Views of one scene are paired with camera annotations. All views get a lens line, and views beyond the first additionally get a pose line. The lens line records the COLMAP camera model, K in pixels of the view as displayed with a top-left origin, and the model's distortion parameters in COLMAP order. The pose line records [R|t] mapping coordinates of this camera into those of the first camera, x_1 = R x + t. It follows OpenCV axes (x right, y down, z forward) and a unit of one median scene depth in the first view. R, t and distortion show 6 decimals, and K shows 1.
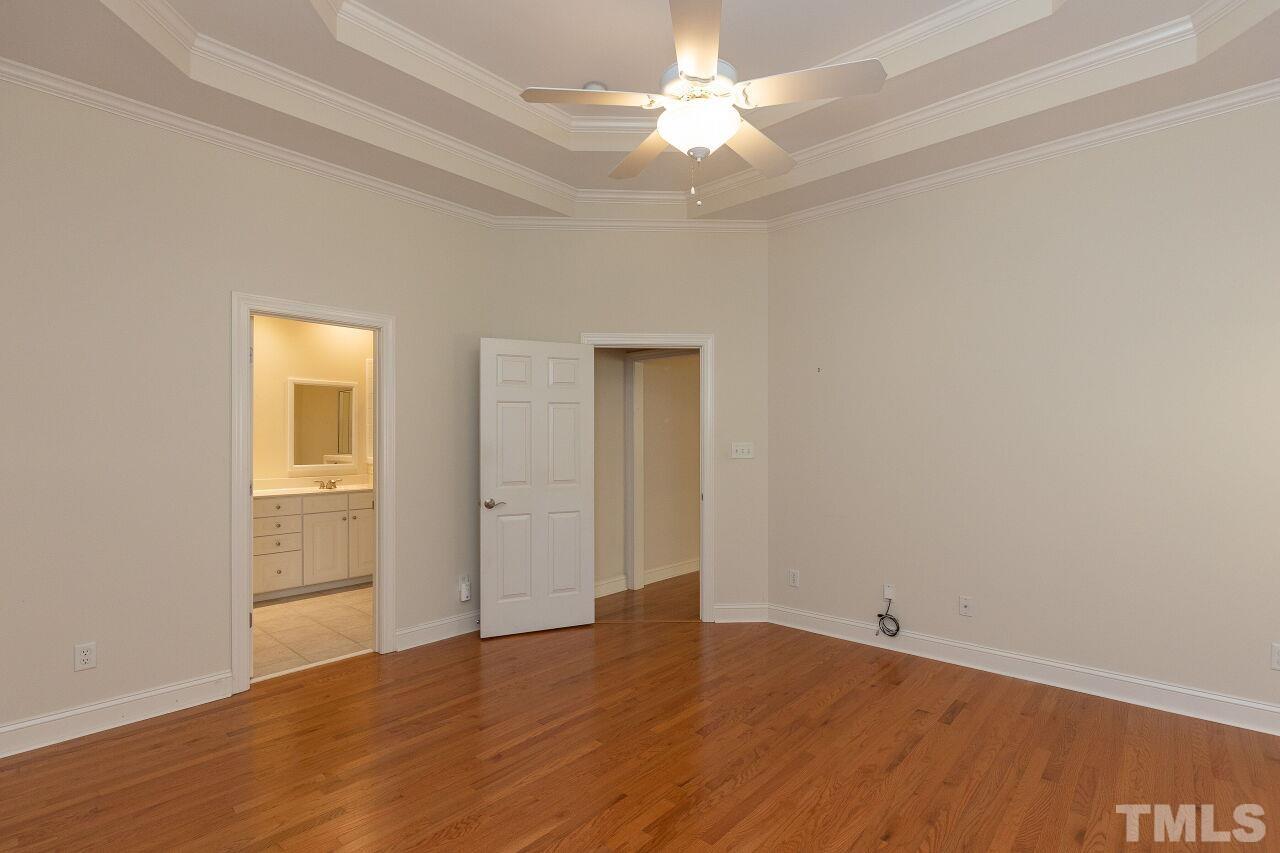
lens RADIAL K [[595.8, 0, 634.8], [0, 595.8, 428.8], [0, 0, 1]] dist [-0.001676, -0.000637]
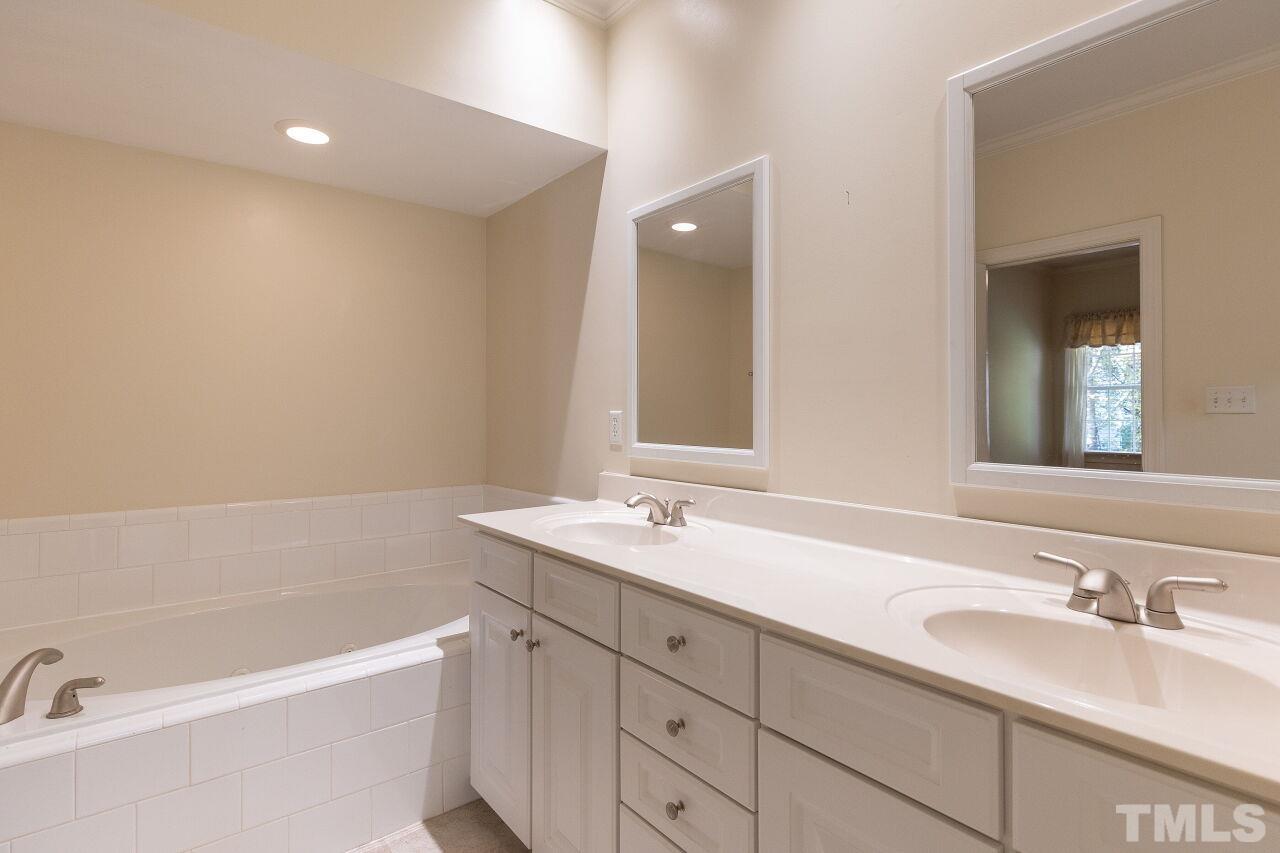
lens RADIAL K [[623.6, 0, 642.9], [0, 623.6, 405.7], [0, 0, 1]] dist [0.061677, -0.000076]
pose [[-0.149417, -0.005151, -0.988761, -0.324644], [0.016422, 0.999836, -0.007691, 0.039869], [0.988638, -0.017386, -0.149308, 0.914185]]
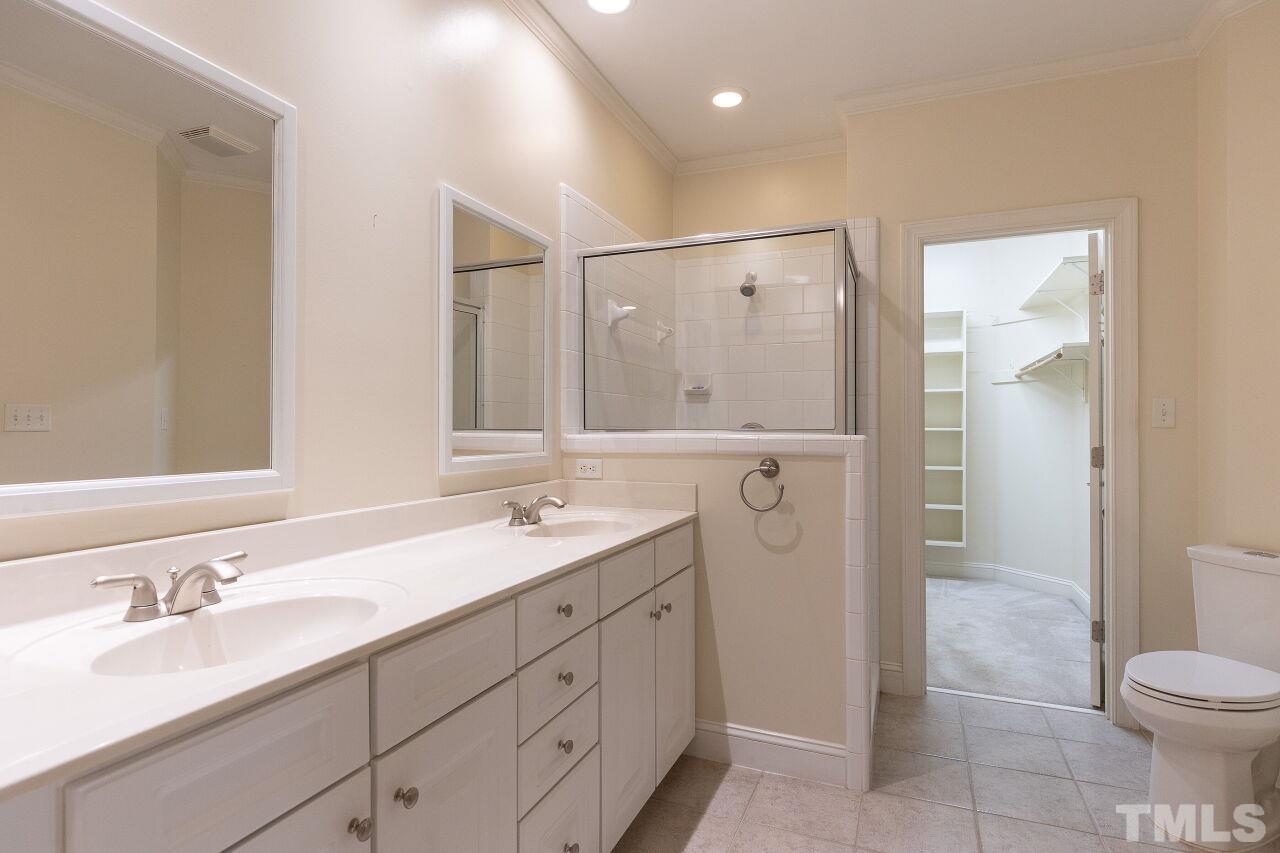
lens RADIAL K [[647.3, 0, 640.0], [0, 647.3, 426.5], [0, 0, 1]] dist [0.000298, 0.000313]
pose [[0.942702, 0.001116, 0.333634, -0.592196], [-0.002236, 0.999993, 0.002975, 0.043158], [-0.333629, -0.003550, 0.942698, 0.639691]]
